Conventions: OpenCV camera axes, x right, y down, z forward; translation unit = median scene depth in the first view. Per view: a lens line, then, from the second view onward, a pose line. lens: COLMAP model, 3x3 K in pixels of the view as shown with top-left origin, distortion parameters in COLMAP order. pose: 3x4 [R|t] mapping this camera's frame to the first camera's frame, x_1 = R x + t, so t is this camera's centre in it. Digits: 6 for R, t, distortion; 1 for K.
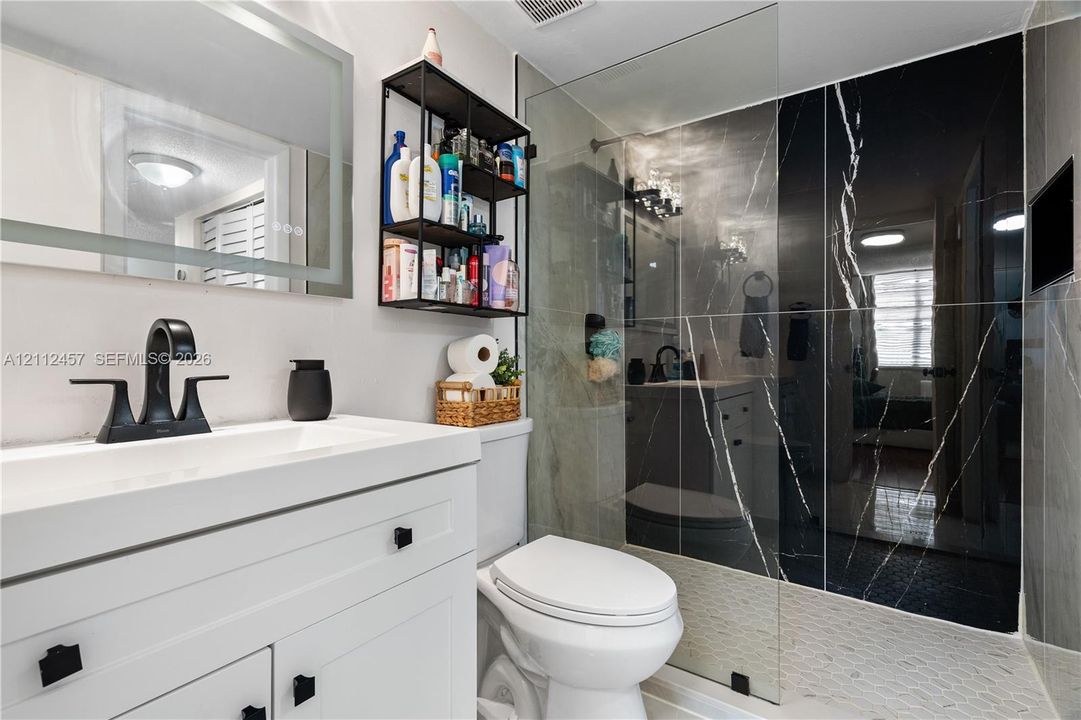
lens RADIAL K [[504.4, 0, 540.8], [0, 504.4, 354.7], [0, 0, 1]] dist [-0.003874, 0.000200]
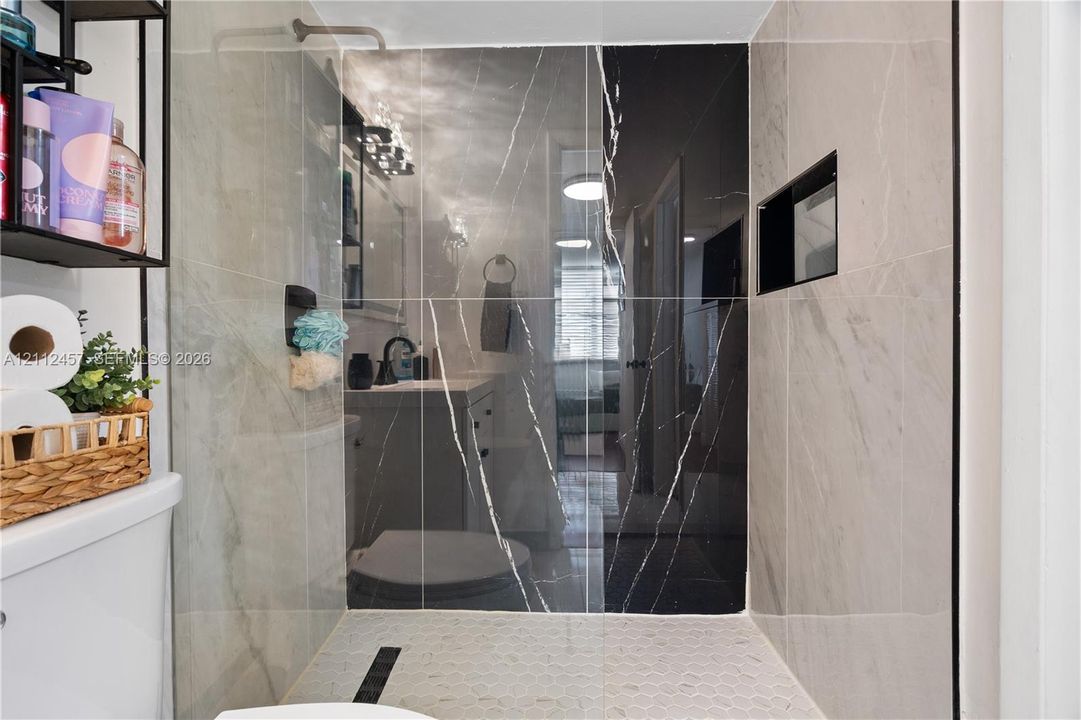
lens RADIAL K [[504.4, 0, 540.8], [0, 504.4, 354.7], [0, 0, 1]] dist [-0.003874, 0.000200]
pose [[0.833093, -0.004990, 0.553110, 0.004194], [-0.000059, 0.999958, 0.009111, 0.003296], [-0.553132, -0.007623, 0.833058, 0.306852]]
